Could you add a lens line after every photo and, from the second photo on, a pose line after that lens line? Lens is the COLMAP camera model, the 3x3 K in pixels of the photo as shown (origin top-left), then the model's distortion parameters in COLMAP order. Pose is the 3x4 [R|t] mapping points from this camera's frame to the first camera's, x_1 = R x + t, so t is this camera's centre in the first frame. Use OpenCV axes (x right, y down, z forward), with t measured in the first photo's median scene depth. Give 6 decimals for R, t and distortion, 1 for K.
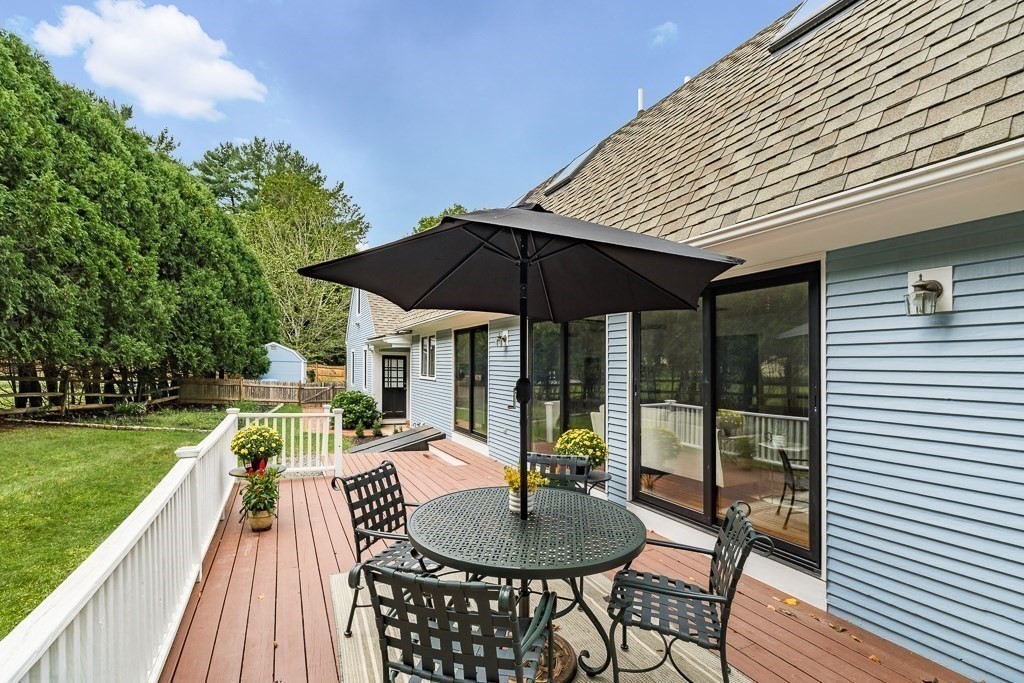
lens RADIAL K [[437.5, 0, 514.5], [0, 437.5, 364.7], [0, 0, 1]] dist [-0.000385, 0.000014]
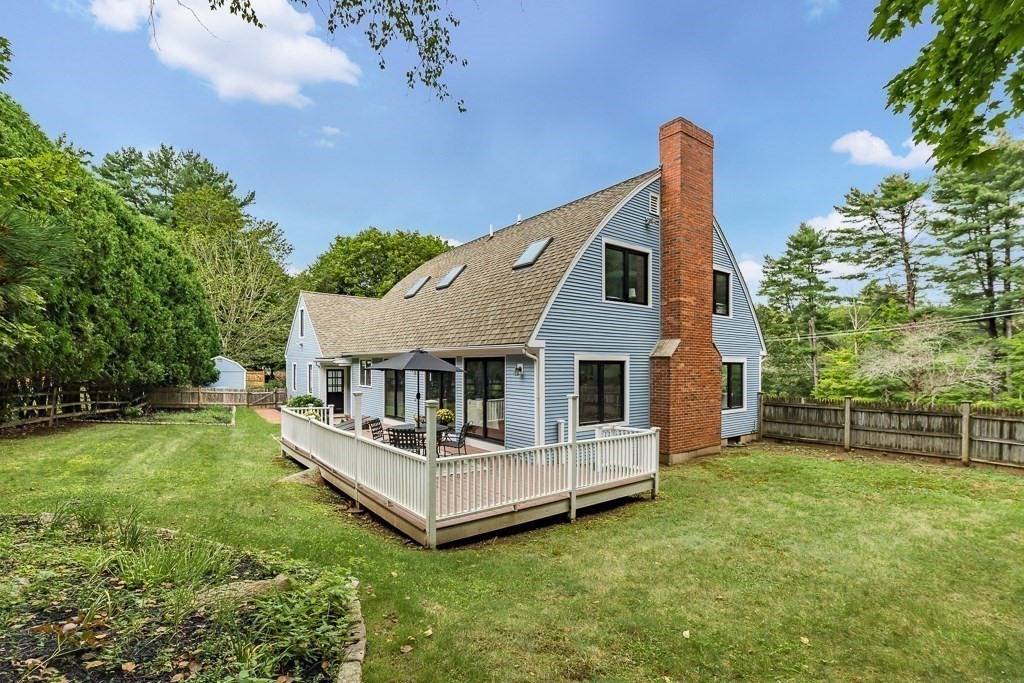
lens RADIAL K [[437.5, 0, 514.5], [0, 437.5, 364.7], [0, 0, 1]] dist [-0.000385, 0.000014]
pose [[0.980902, -0.006003, 0.194411, 0.016272], [0.005559, 0.999981, 0.002830, -0.031634], [-0.194424, -0.001695, 0.980916, -0.422310]]
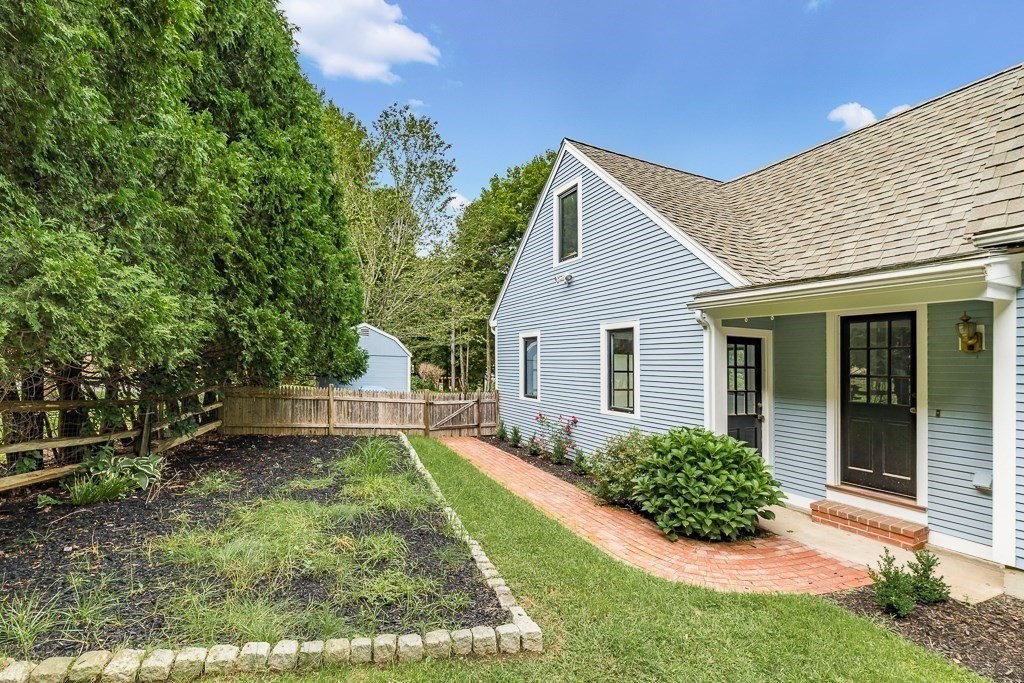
lens RADIAL K [[454.2, 0, 510.7], [0, 454.2, 370.4], [0, 0, 1]] dist [-0.001103, -0.000226]
pose [[0.999388, 0.002095, -0.034914, -0.406789], [-0.001452, 0.999829, 0.018446, 0.001728], [0.034947, -0.018384, 0.999220, 0.479772]]
